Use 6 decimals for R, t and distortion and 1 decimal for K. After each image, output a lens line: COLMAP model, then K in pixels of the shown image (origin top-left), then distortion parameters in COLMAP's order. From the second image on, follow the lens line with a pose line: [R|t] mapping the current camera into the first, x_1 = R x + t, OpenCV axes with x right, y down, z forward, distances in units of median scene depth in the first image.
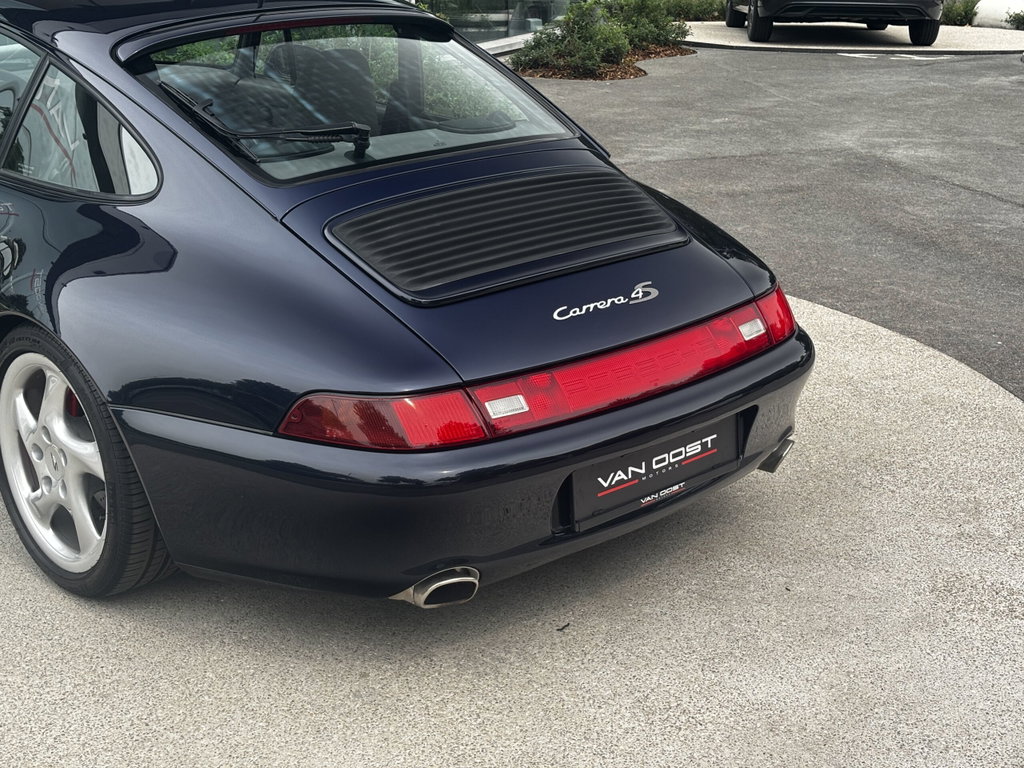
lens RADIAL K [[1536.0, 0, 512.0], [0, 1536.0, 384.0], [0, 0, 1]] dist [0.238921, -0.938087]
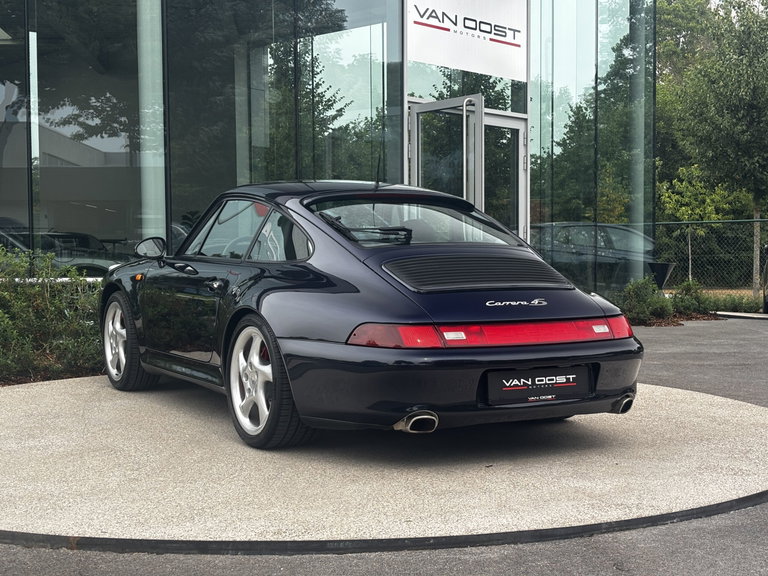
lens RADIAL K [[1152.0, 0, 384.0], [0, 1152.0, 288.0], [0, 0, 1]] dist [0.238921, -0.938087]
pose [[0.972791, 0.009789, -0.231477, 0.237019], [-0.075127, 0.958448, -0.275195, 0.349588], [0.219165, 0.285098, 0.933106, -0.445673]]
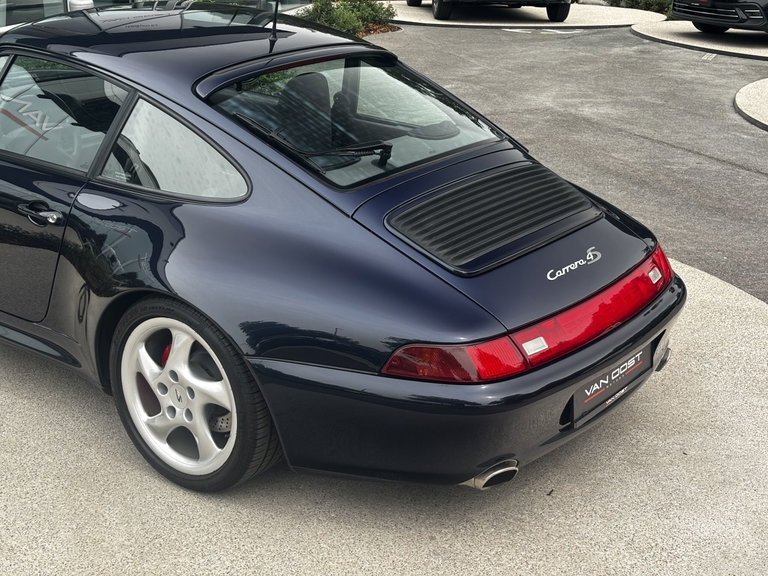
lens RADIAL K [[1152.0, 0, 384.0], [0, 1152.0, 288.0], [0, 0, 1]] dist [0.238921, -0.938087]
pose [[0.986759, -0.043423, 0.156272, -0.275199], [0.039551, 0.998831, 0.027808, -0.066628], [-0.157297, -0.021259, 0.987322, -0.033117]]
